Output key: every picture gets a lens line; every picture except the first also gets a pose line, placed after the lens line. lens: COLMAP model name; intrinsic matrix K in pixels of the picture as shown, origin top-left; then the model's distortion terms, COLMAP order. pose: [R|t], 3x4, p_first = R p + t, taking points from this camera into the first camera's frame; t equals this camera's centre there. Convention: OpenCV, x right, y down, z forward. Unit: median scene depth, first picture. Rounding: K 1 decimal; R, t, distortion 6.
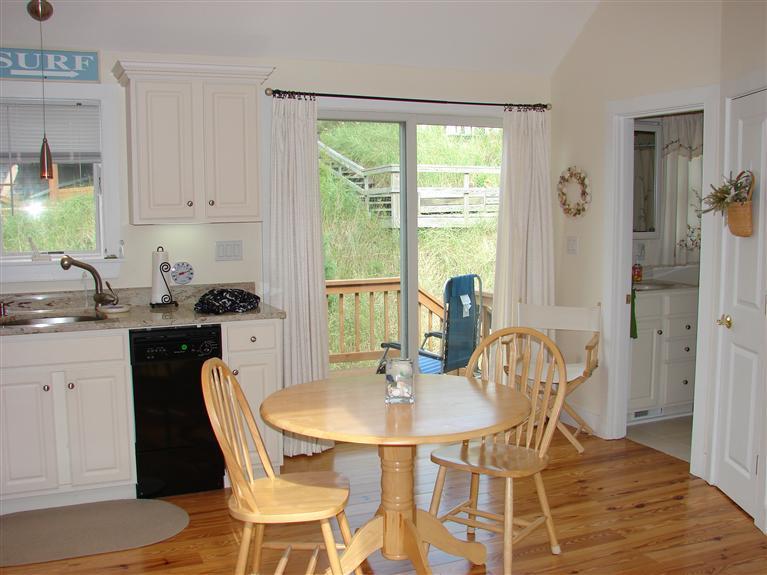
lens RADIAL K [[806.6, 0, 382.4], [0, 806.6, 289.2], [0, 0, 1]] dist [-0.141820, 0.000000]
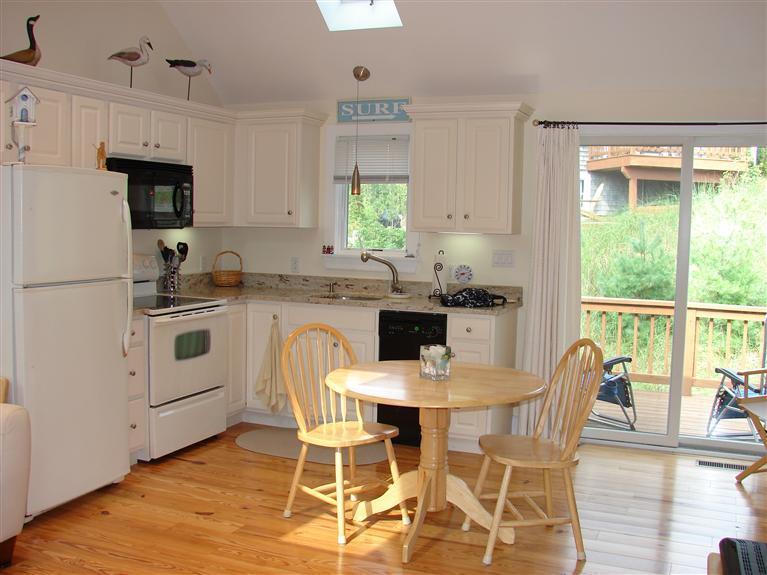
lens RADIAL K [[806.6, 0, 385.4], [0, 806.6, 283.4], [0, 0, 1]] dist [-0.141820, 0.000000]
pose [[0.683902, 0.083079, -0.724828, 0.616590], [-0.102695, 0.994566, 0.017100, -0.015228], [0.722310, 0.062741, 0.688717, 0.067047]]
